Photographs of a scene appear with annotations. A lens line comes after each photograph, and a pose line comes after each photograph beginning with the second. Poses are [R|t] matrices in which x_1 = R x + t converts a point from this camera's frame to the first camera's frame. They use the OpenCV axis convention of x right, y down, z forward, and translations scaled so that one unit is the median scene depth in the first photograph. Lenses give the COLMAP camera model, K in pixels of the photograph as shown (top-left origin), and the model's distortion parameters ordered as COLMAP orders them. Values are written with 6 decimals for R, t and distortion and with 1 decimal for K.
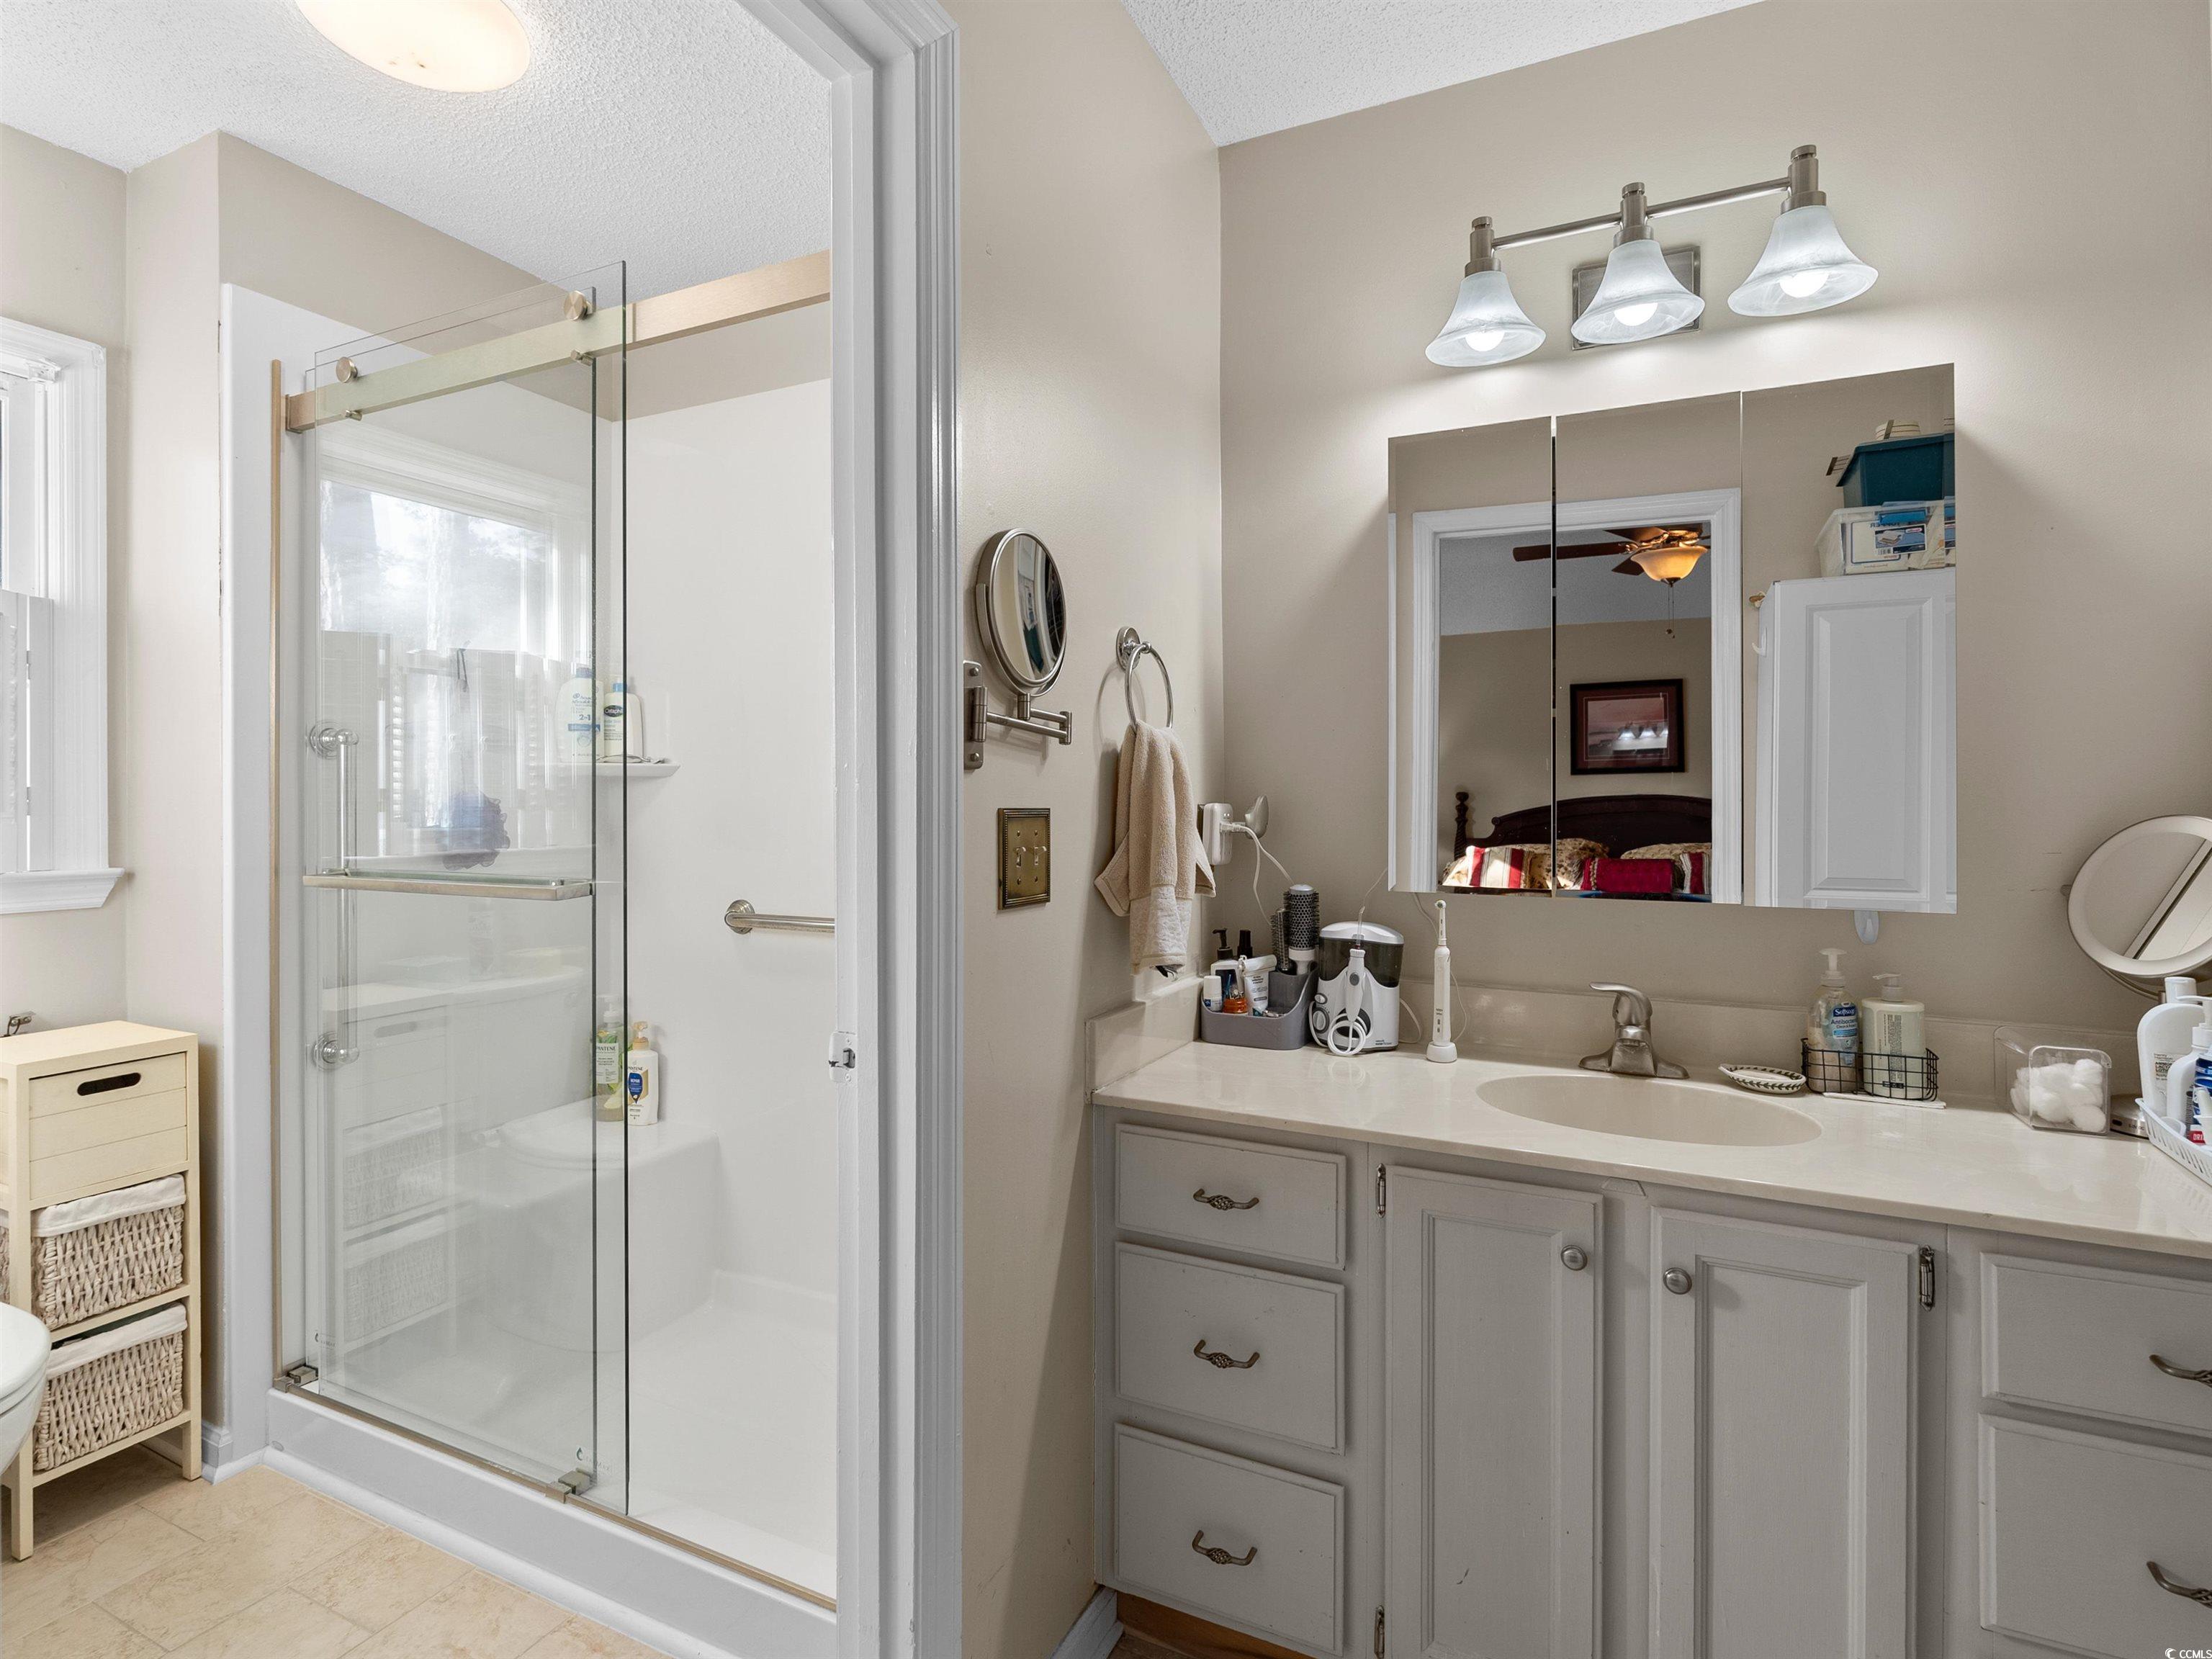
lens RADIAL K [[1129.5, 0, 1104.2], [0, 1129.5, 812.6], [0, 0, 1]] dist [0.000017, 0.000043]
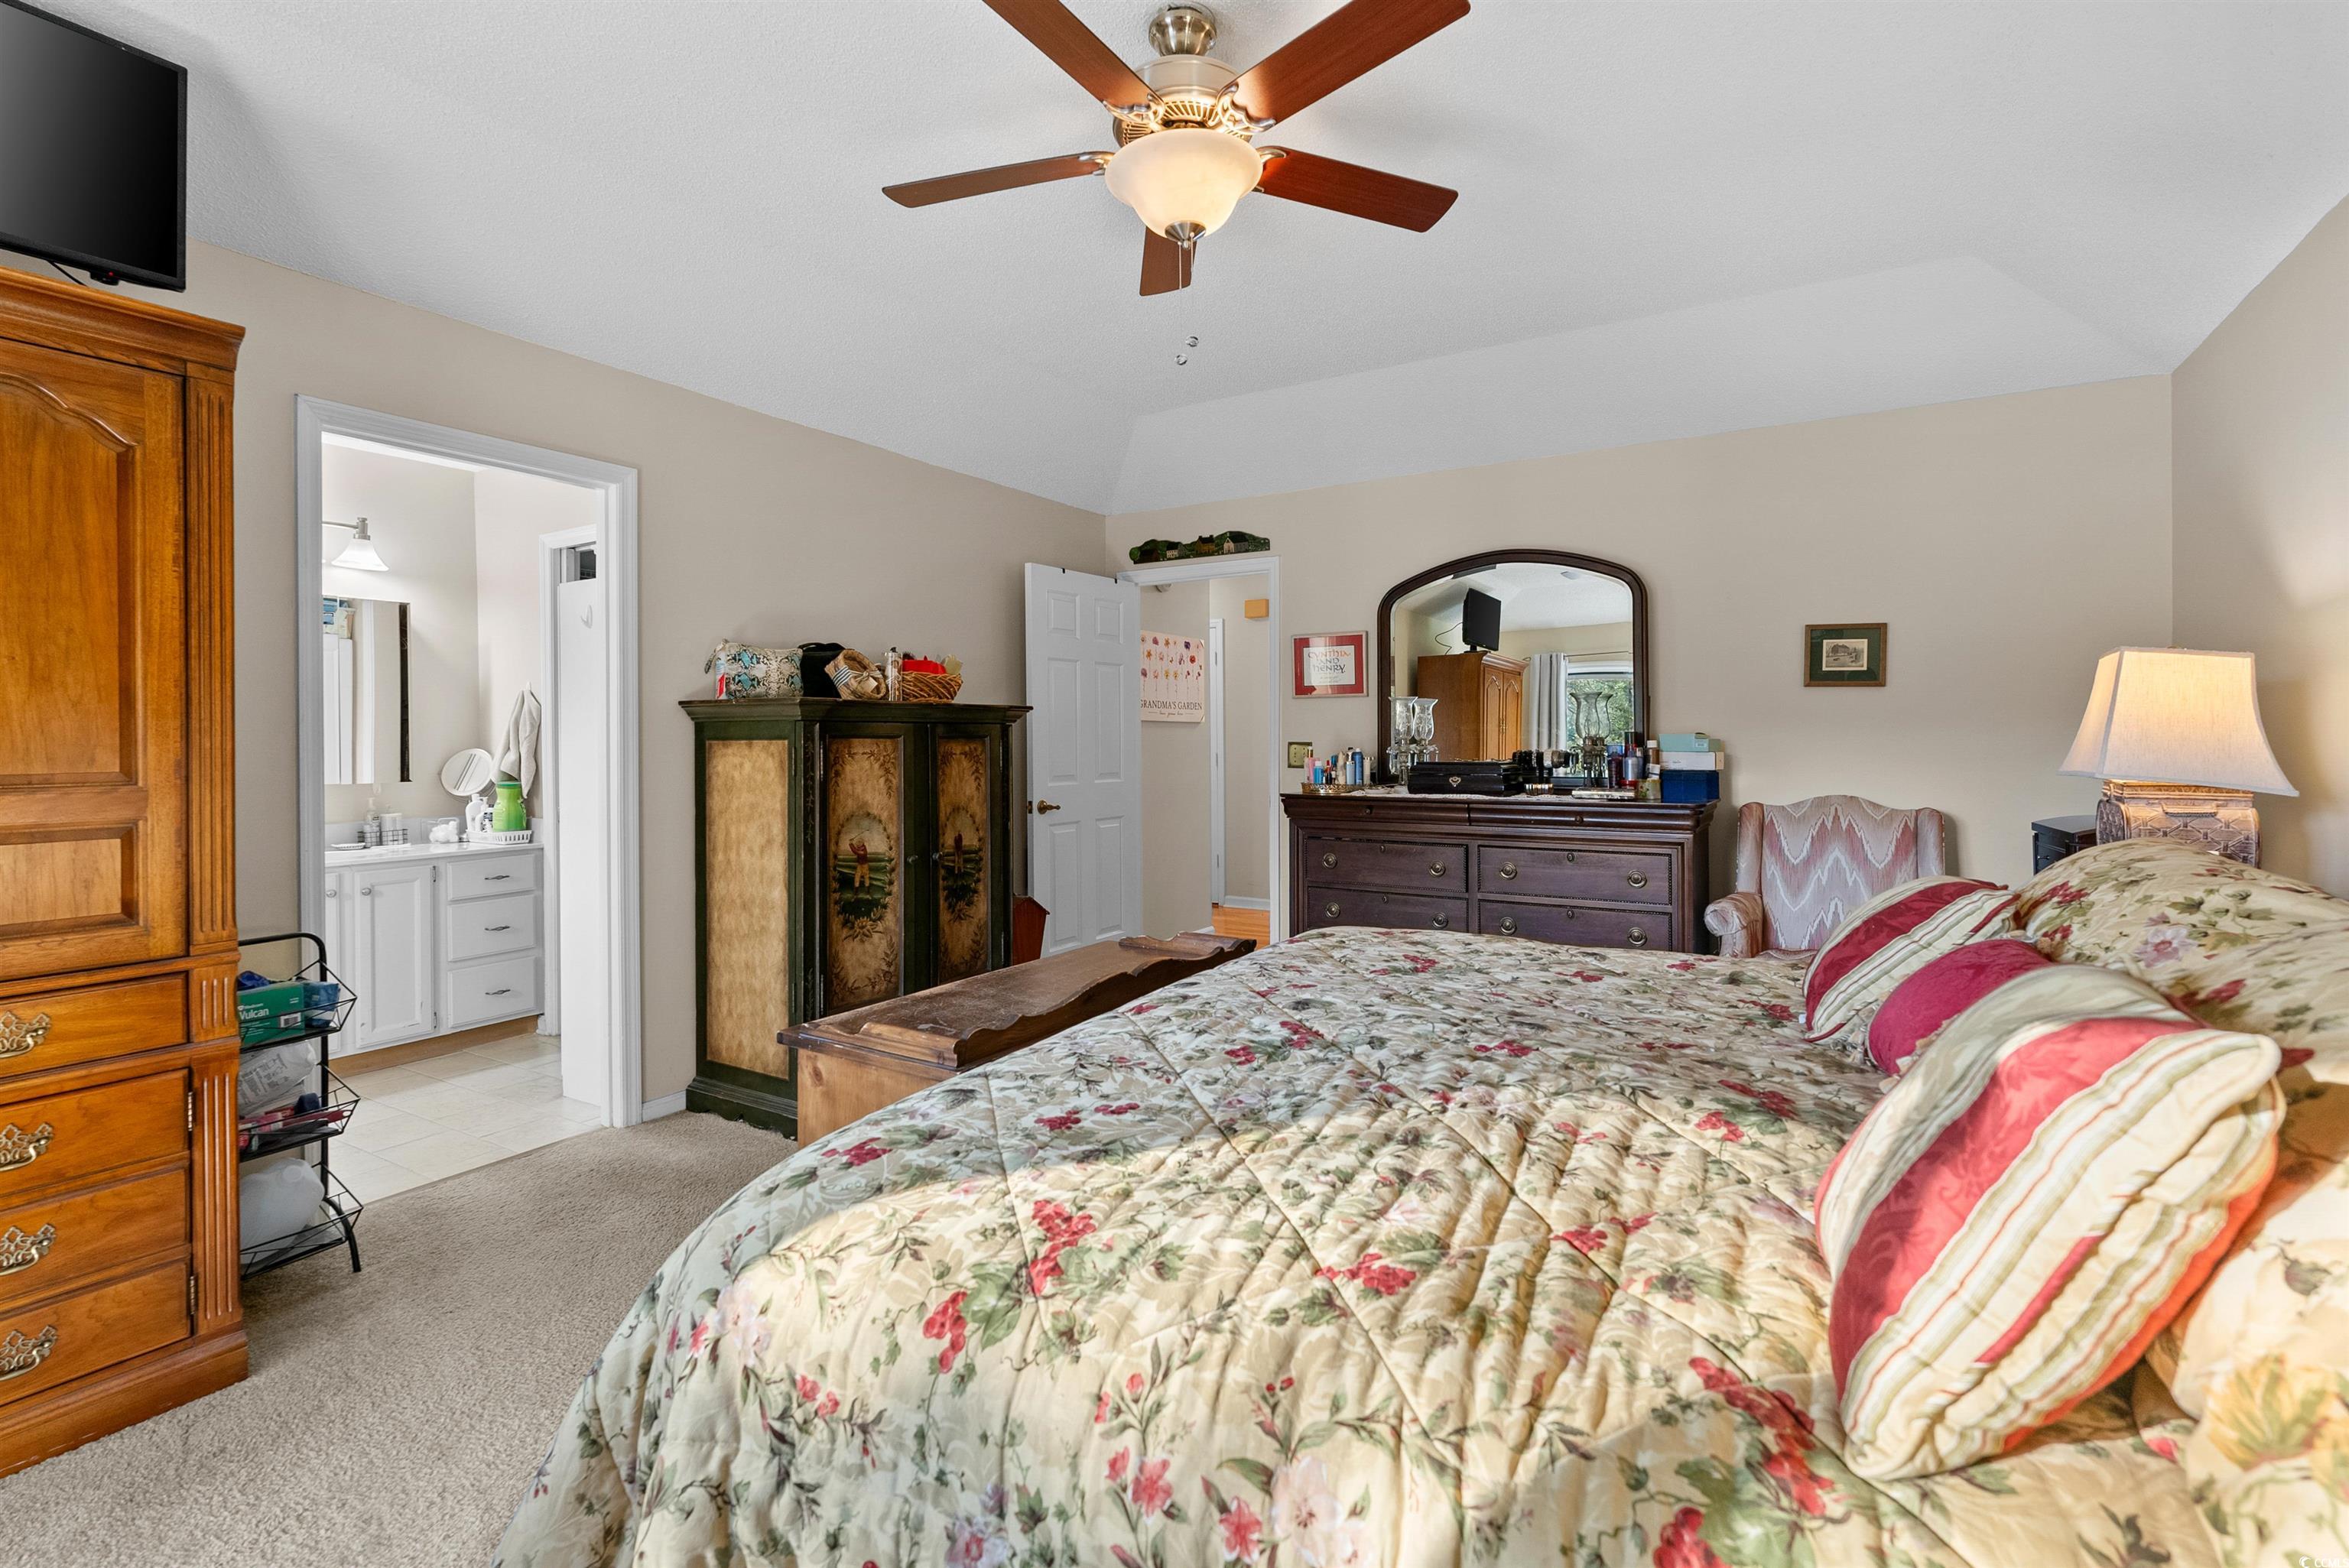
lens RADIAL K [[1048.6, 0, 1155.7], [0, 1048.6, 746.0], [0, 0, 1]] dist [-0.010365, 0.001733]
pose [[0.100483, 0.002934, 0.994934, -2.123400], [0.010346, 0.999939, -0.003994, 0.026116], [-0.994885, 0.010695, 0.100447, -1.481191]]
